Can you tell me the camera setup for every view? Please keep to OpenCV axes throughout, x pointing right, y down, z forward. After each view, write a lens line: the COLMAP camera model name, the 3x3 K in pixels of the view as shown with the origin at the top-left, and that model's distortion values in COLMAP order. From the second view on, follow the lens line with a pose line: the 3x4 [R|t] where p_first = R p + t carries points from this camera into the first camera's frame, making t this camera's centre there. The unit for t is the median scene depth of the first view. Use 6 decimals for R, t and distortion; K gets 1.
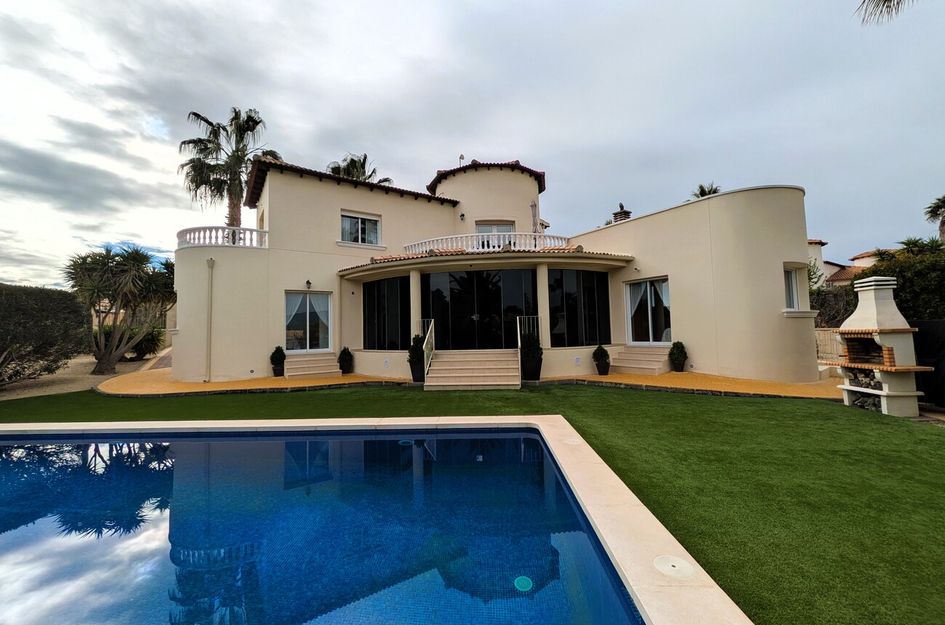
lens RADIAL K [[372.0, 0, 466.8], [0, 372.0, 307.8], [0, 0, 1]] dist [0.000300, -0.000559]
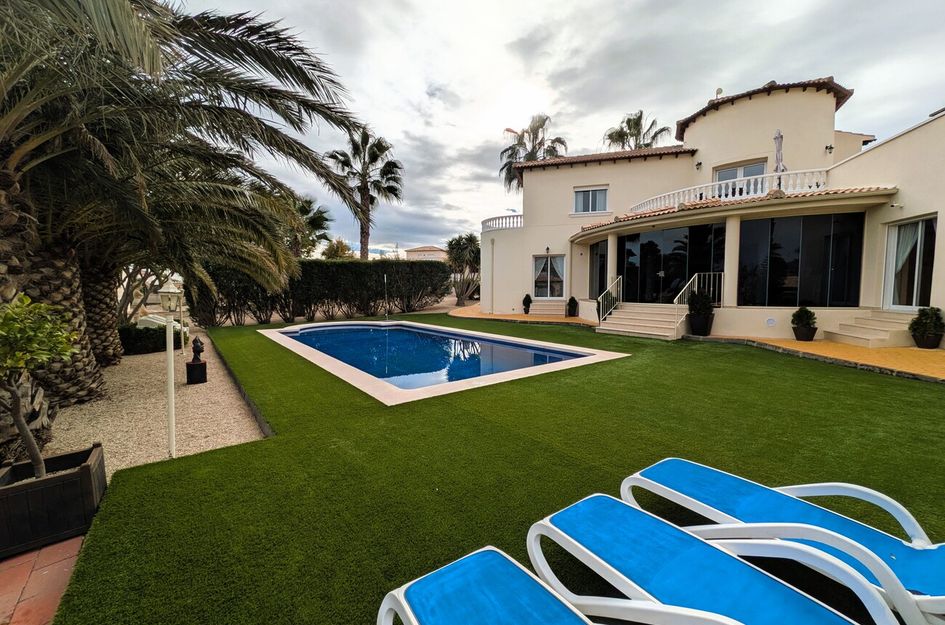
lens RADIAL K [[372.0, 0, 470.8], [0, 372.0, 310.8], [0, 0, 1]] dist [0.000300, -0.000559]
pose [[0.638487, 0.071234, -0.766329, 0.471205], [0.036081, 0.991842, 0.122259, -0.018658], [0.768786, -0.105711, 0.630708, -0.112079]]
